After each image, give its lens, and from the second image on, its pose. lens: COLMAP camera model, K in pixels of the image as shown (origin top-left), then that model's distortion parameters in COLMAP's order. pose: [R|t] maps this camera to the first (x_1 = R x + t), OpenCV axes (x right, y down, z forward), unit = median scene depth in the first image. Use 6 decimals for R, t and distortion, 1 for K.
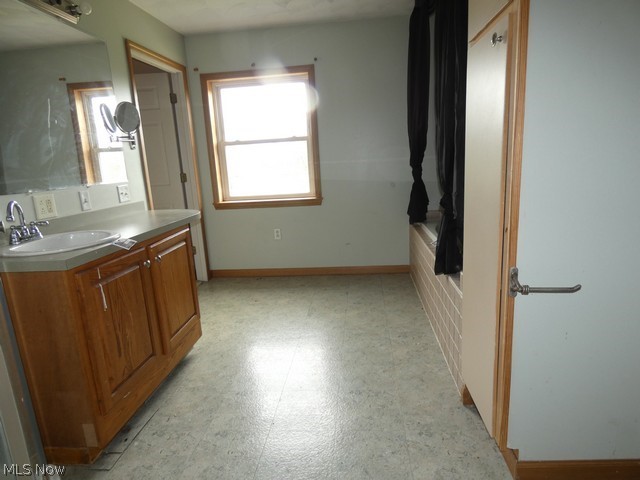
lens RADIAL K [[393.9, 0, 320.0], [0, 393.9, 240.0], [0, 0, 1]] dist [0.024466, -0.001756]
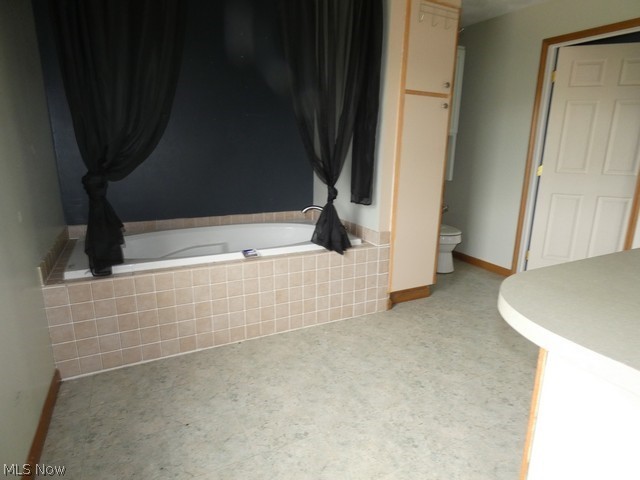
lens RADIAL K [[393.9, 0, 320.0], [0, 393.9, 240.0], [0, 0, 1]] dist [0.024466, -0.001756]
pose [[-0.546177, -0.154913, 0.823221, -0.507661], [0.191303, 0.933713, 0.302628, -0.258496], [-0.815533, 0.322773, -0.480337, 1.283741]]
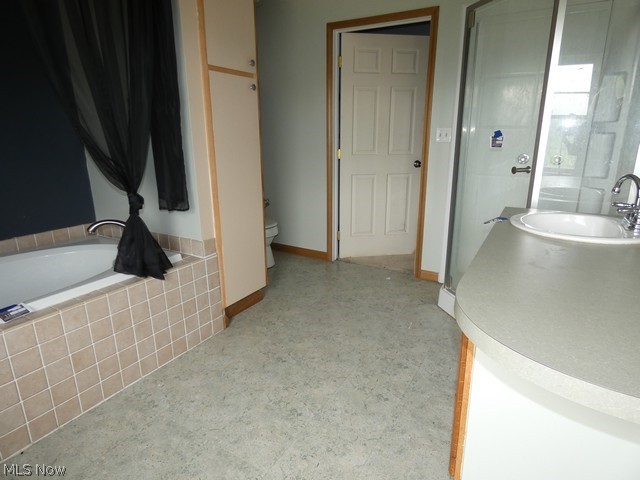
lens RADIAL K [[393.9, 0, 320.0], [0, 393.9, 240.0], [0, 0, 1]] dist [0.024466, -0.001756]
pose [[-0.906868, -0.053874, 0.417957, -0.325484], [0.145742, 0.890499, 0.431011, -0.265709], [-0.395410, 0.451784, -0.799714, 1.232312]]
